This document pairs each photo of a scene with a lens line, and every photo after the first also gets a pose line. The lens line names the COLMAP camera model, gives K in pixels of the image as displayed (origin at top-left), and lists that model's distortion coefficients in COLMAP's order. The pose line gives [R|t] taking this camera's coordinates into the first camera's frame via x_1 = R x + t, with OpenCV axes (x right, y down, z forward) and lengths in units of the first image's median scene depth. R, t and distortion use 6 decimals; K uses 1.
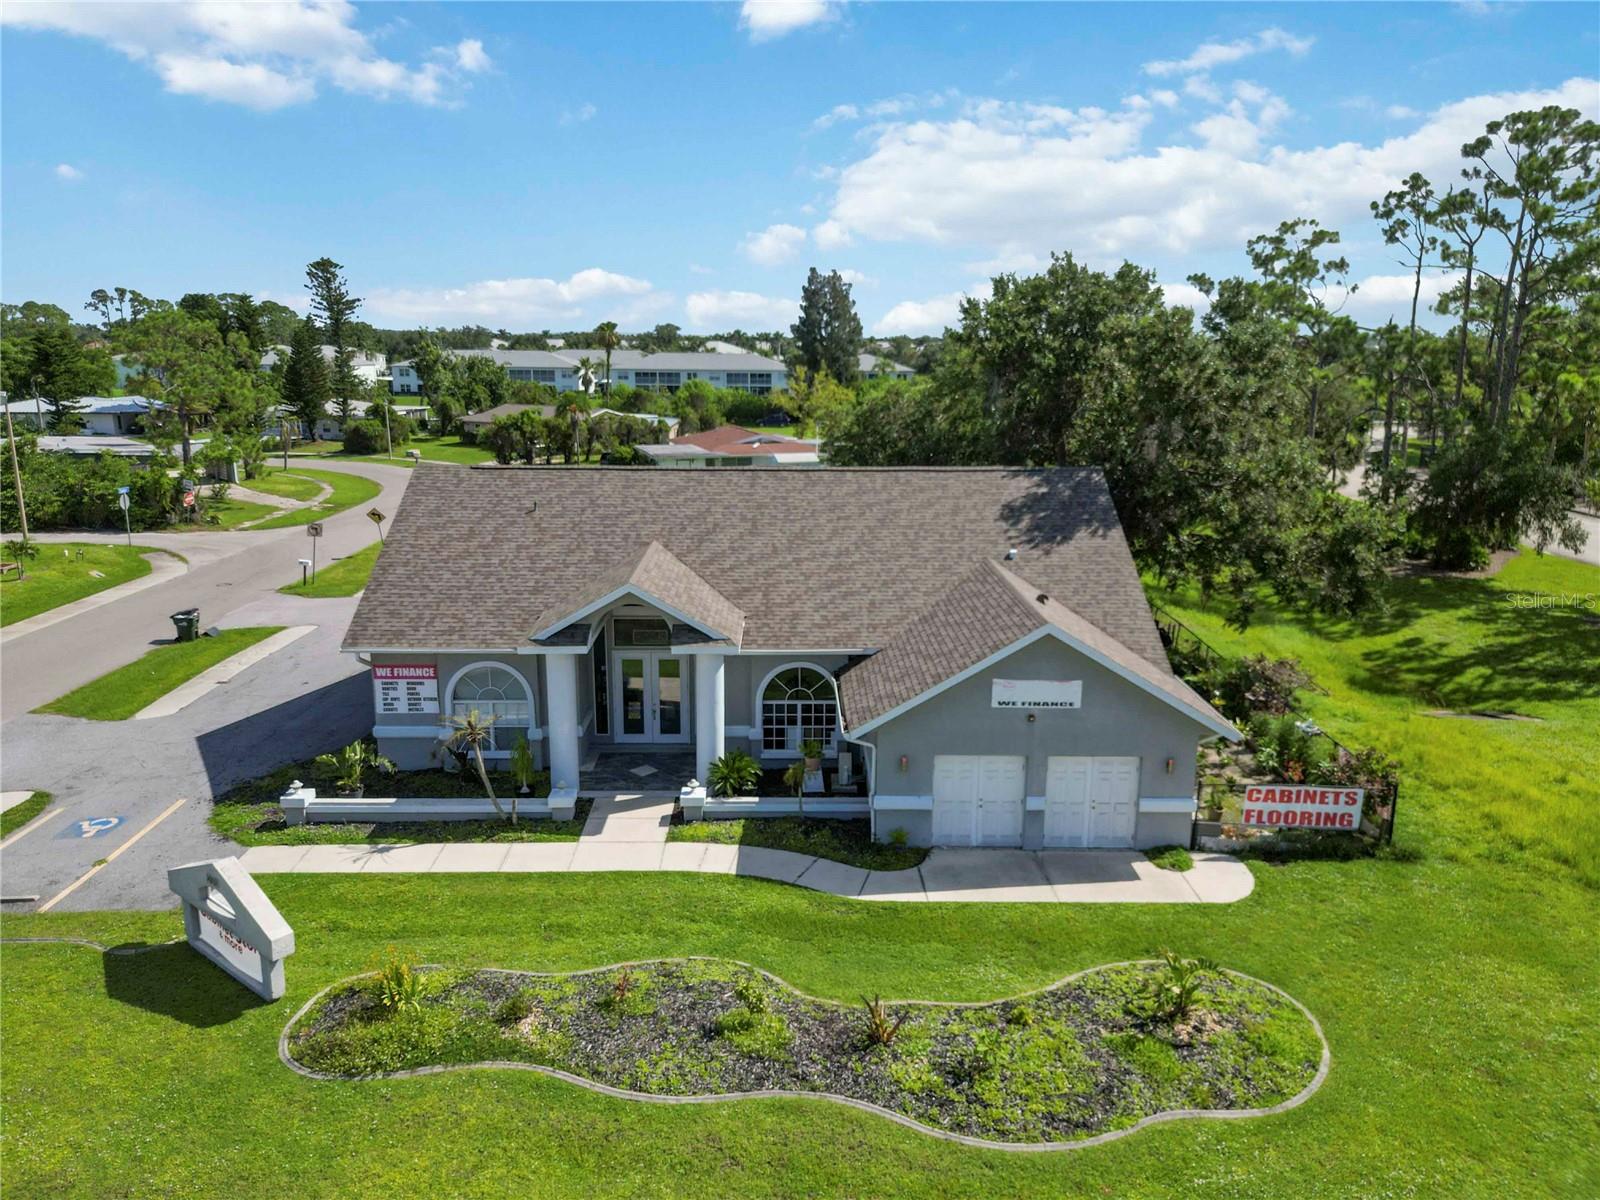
lens RADIAL K [[1128.0, 0, 796.0], [0, 1128.0, 596.4], [0, 0, 1]] dist [0.053230, -0.054277]
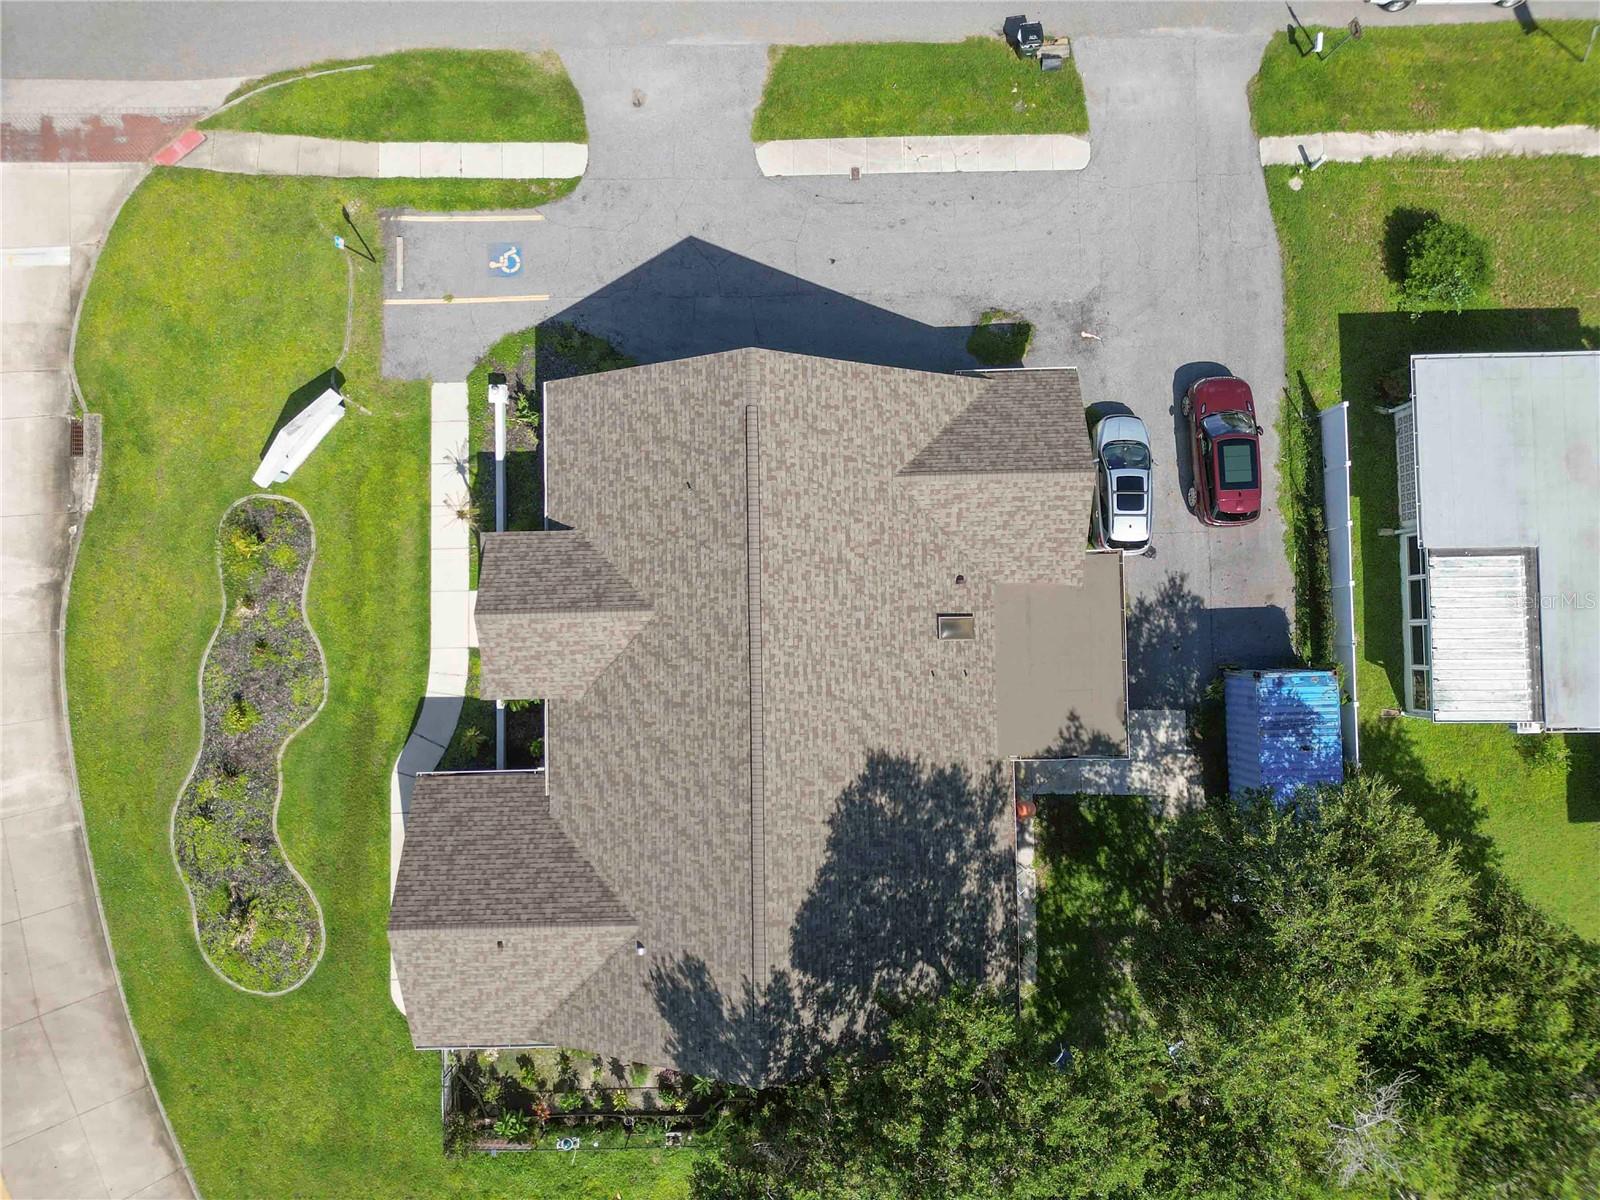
lens RADIAL K [[1119.5, 0, 795.8], [0, 1119.5, 596.3], [0, 0, 1]] dist [0.062441, -0.056136]
pose [[0.007445, 0.998909, -0.046095, -0.110753], [-0.209539, 0.046631, 0.976688, -1.350864], [0.977772, 0.002387, 0.209658, 1.107625]]
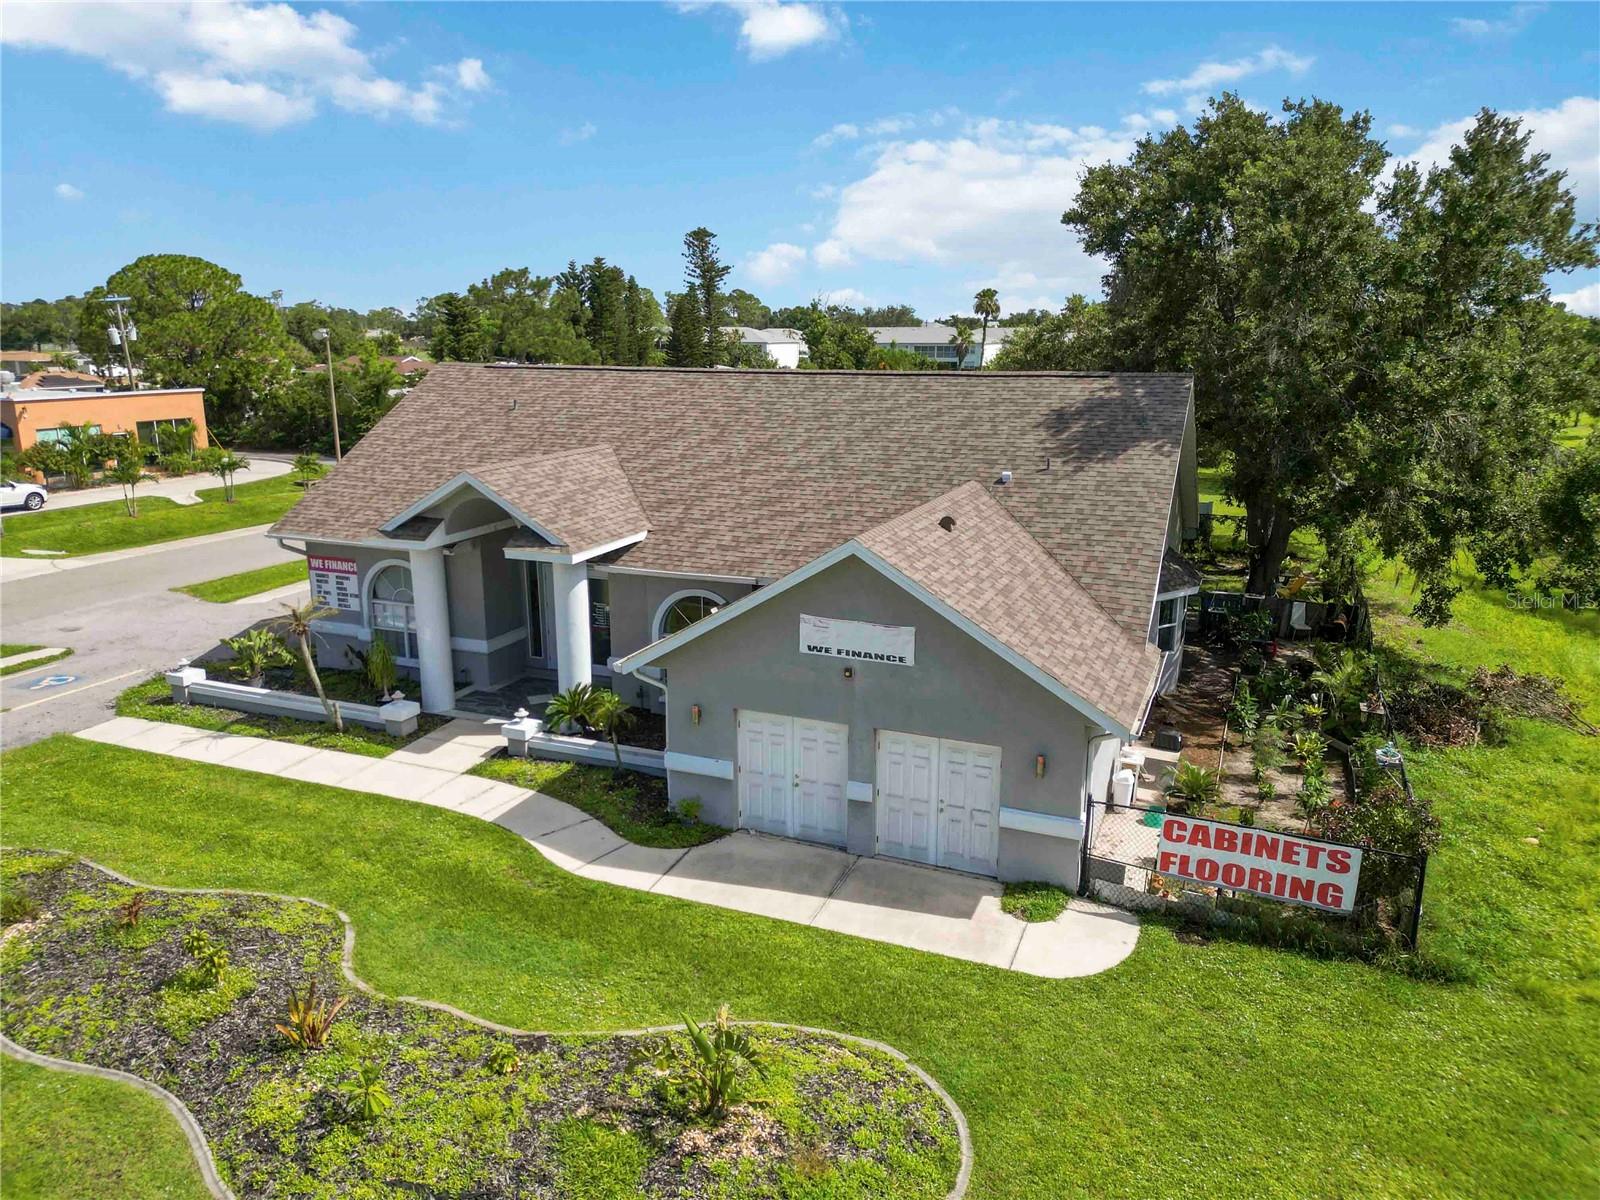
lens RADIAL K [[1119.5, 0, 795.8], [0, 1119.5, 596.3], [0, 0, 1]] dist [0.062441, -0.056136]
pose [[0.919823, 0.086339, -0.382715, 0.428337], [-0.082582, 0.996238, 0.026268, 0.040617], [0.383543, 0.007443, 0.923493, 0.307957]]
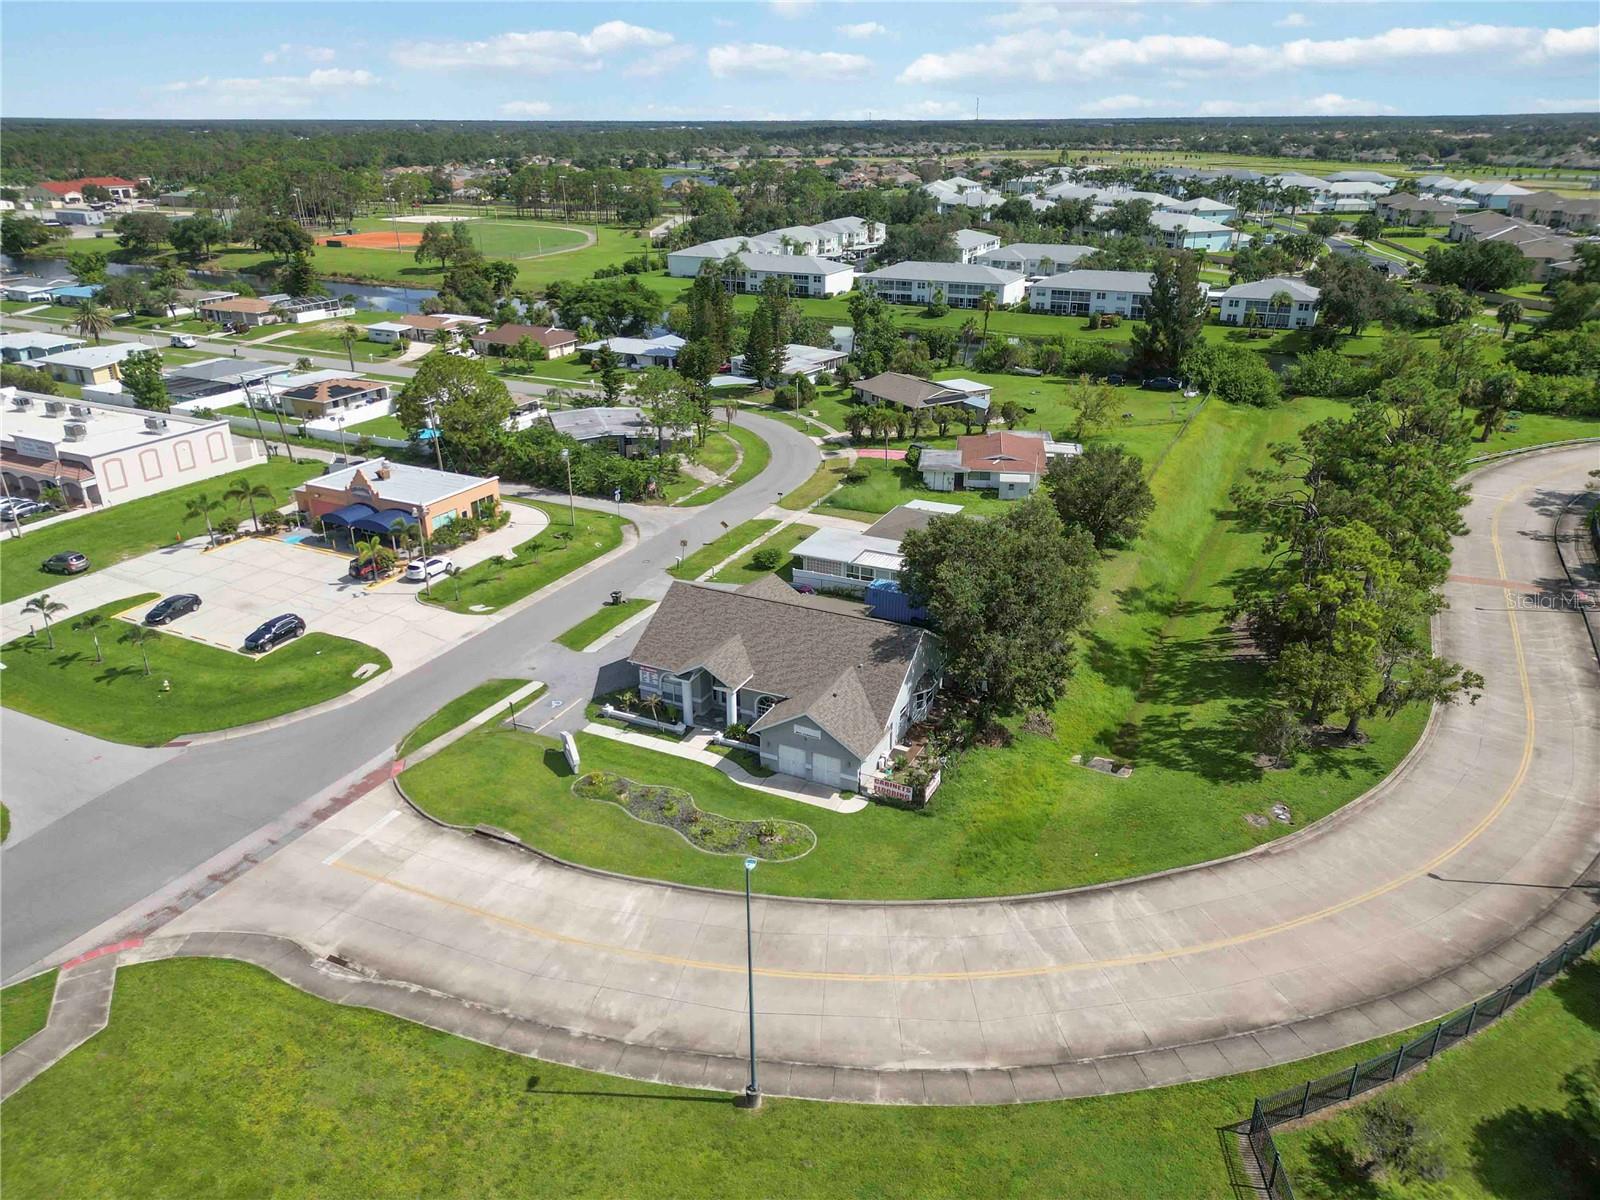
lens RADIAL K [[1113.9, 0, 795.7], [0, 1113.9, 601.4], [0, 0, 1]] dist [0.097289, -0.120815]
pose [[0.893969, 0.169111, -0.414995, 1.281352], [-0.090905, 0.975243, 0.201589, -0.797973], [0.438811, -0.142489, 0.887210, -1.491624]]
